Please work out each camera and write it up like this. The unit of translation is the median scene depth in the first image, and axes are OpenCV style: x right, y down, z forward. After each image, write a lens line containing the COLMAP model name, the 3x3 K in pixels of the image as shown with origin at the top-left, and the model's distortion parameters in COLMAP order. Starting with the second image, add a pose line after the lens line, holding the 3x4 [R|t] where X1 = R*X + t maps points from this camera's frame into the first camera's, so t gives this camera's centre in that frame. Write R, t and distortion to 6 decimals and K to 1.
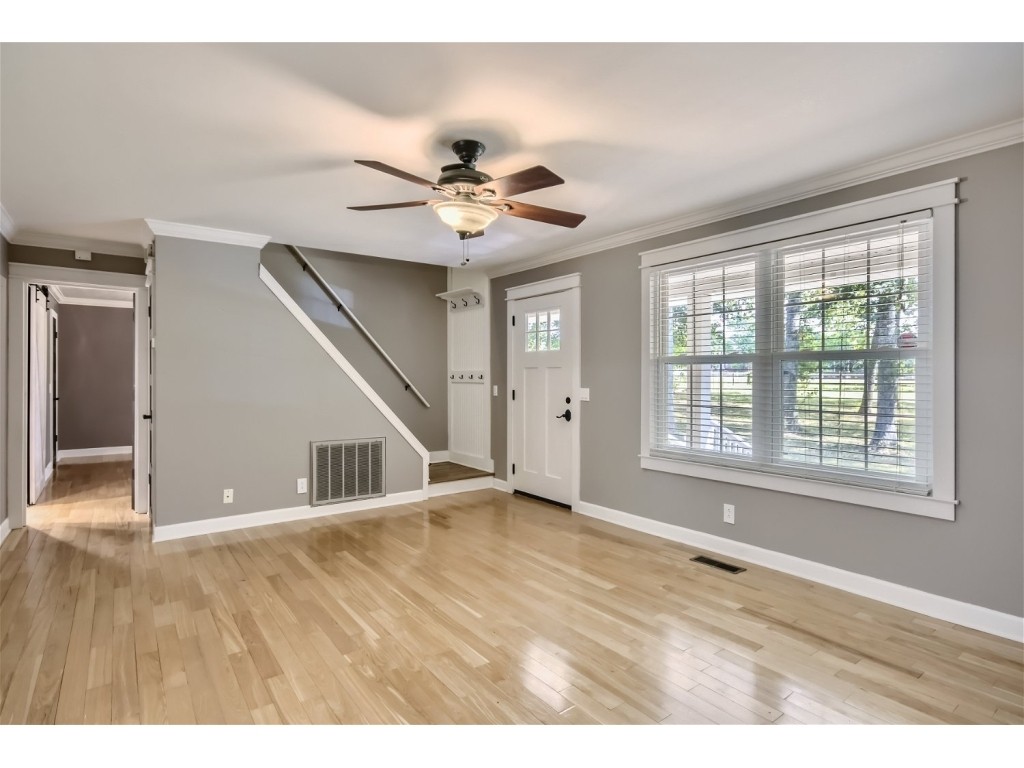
lens RADIAL K [[530.2, 0, 512.0], [0, 530.2, 384.0], [0, 0, 1]] dist [-0.035746, 0.025762]
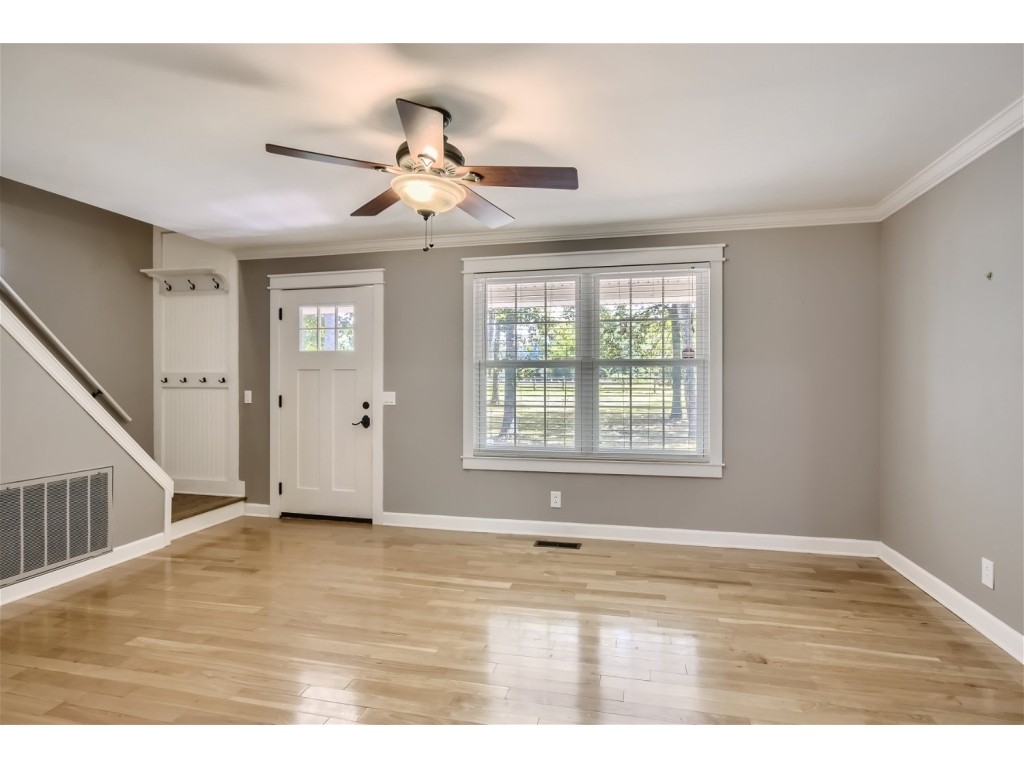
lens RADIAL K [[530.2, 0, 512.0], [0, 530.2, 384.0], [0, 0, 1]] dist [-0.035746, 0.025762]
pose [[0.765295, -0.006011, 0.643652, -0.341462], [0.010026, 0.999946, -0.002582, -0.001350], [-0.643602, 0.008429, 0.765314, 0.155106]]
